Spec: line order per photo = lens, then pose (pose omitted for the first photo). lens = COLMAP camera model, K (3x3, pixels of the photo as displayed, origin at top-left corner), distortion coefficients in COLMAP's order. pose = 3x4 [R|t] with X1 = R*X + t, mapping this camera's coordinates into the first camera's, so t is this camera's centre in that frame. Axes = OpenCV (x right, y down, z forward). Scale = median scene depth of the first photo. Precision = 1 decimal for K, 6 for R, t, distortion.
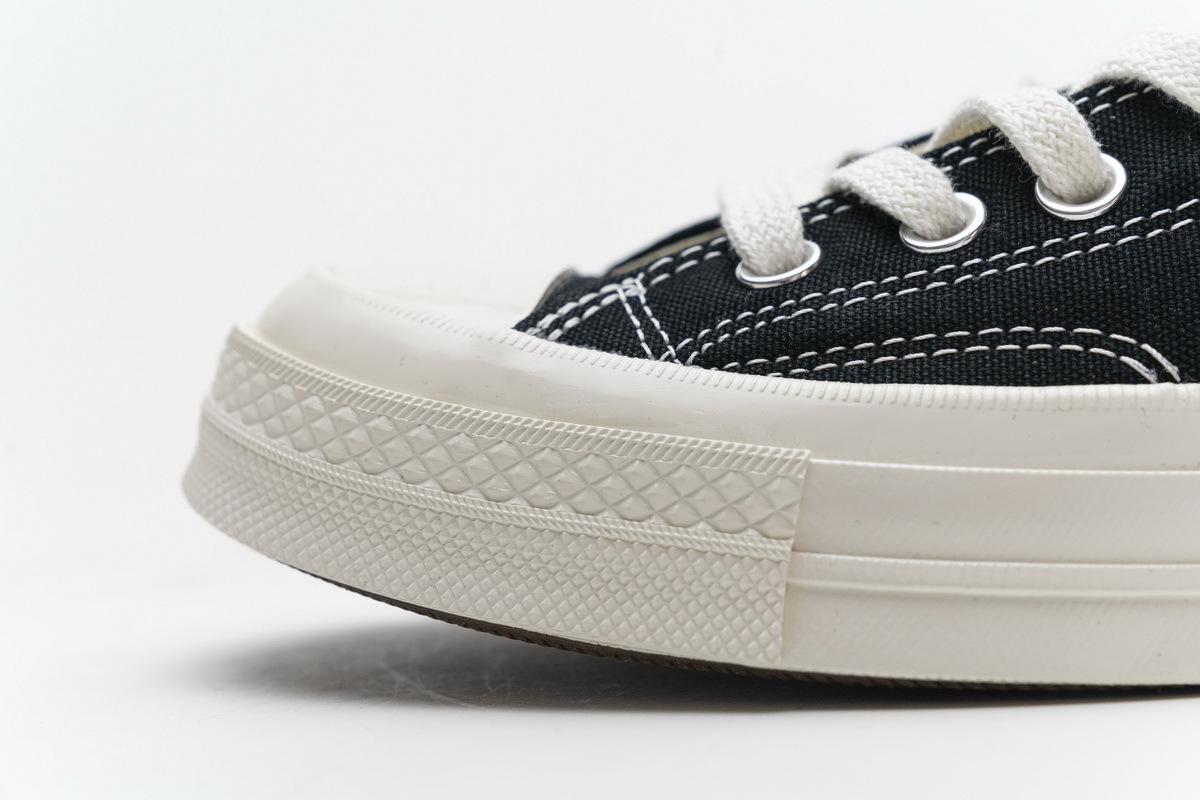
lens RADIAL K [[2295.0, 0, 602.5], [0, 2295.0, 351.8], [0, 0, 1]] dist [-0.022254, 0.146646]
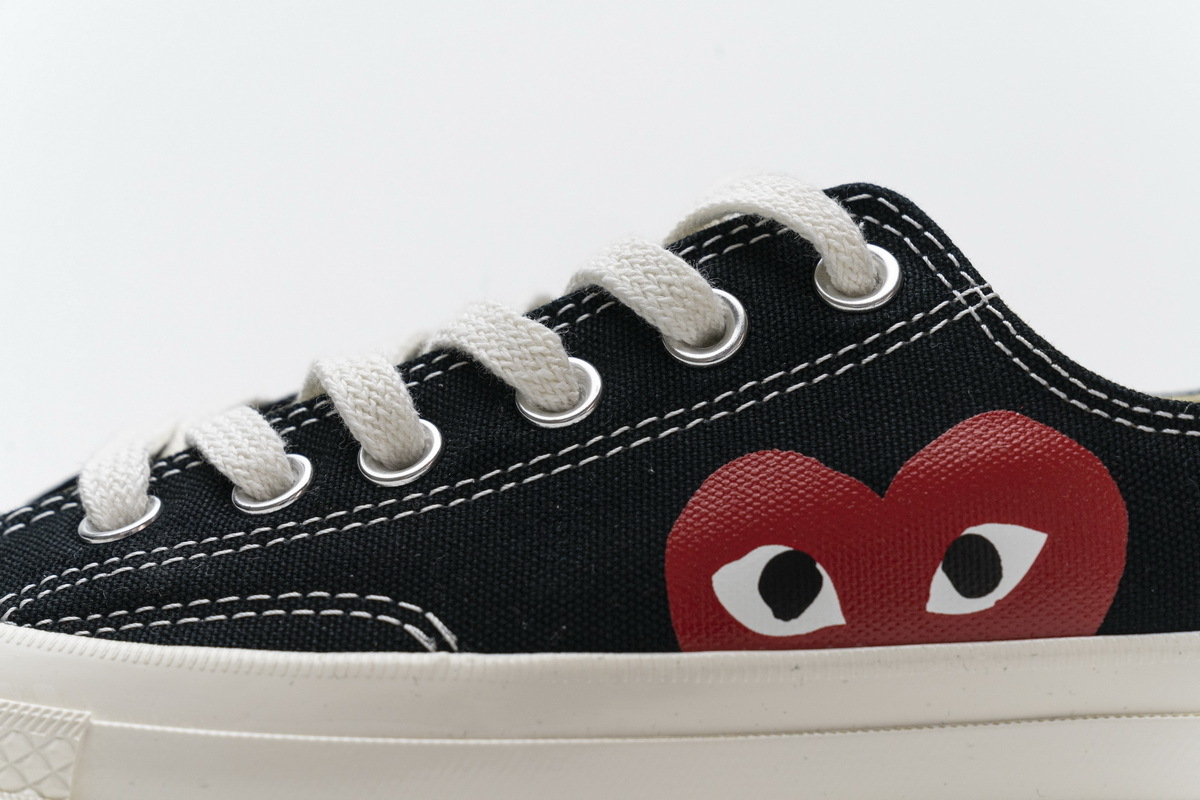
lens RADIAL K [[2295.0, 0, 602.5], [0, 2295.0, 351.8], [0, 0, 1]] dist [-0.022254, 0.146646]
pose [[0.998842, 0.023164, 0.042178, 0.258913], [-0.020503, 0.997836, -0.062478, -0.055651], [-0.043534, 0.061541, 0.997155, -0.039146]]
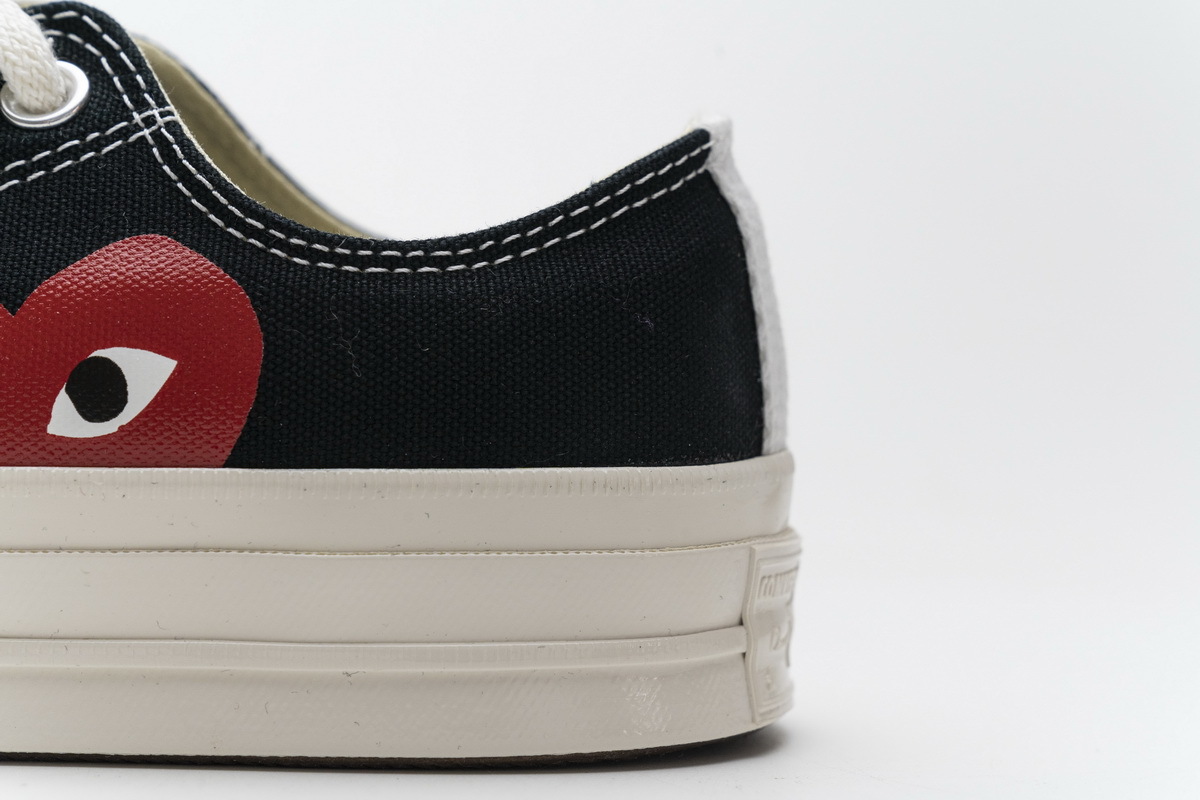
lens RADIAL K [[2295.0, 0, 602.5], [0, 2295.0, 351.8], [0, 0, 1]] dist [-0.022254, 0.146646]
pose [[0.996201, 0.074771, 0.044652, 0.632834], [-0.073250, 0.996707, -0.034786, -0.025977], [-0.047106, 0.031383, 0.998397, -0.027339]]
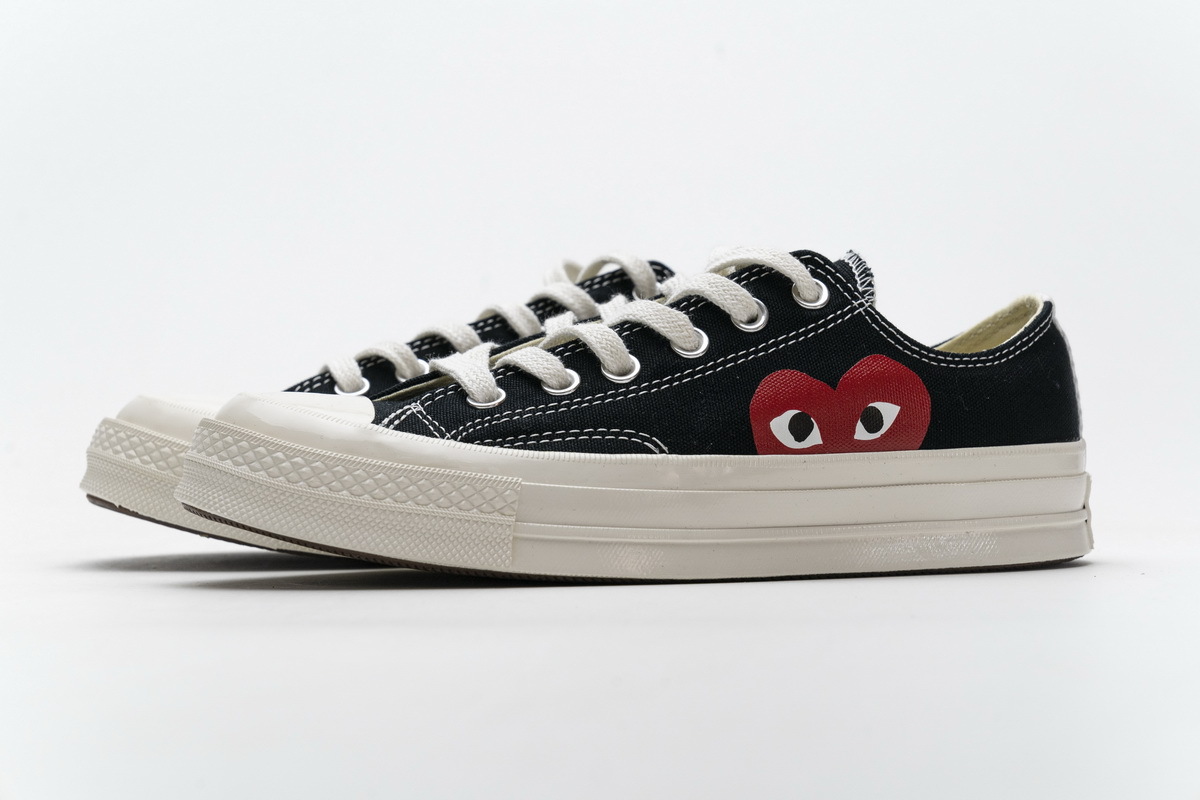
lens RADIAL K [[2438.6, 0, 601.7], [0, 2438.6, 374.5], [0, 0, 1]] dist [-0.012849, 0.416594]
pose [[0.931558, 0.040489, 0.361331, -0.691940], [-0.019313, 0.997887, -0.062029, 0.085170], [-0.363079, 0.050805, 0.930372, -1.259448]]
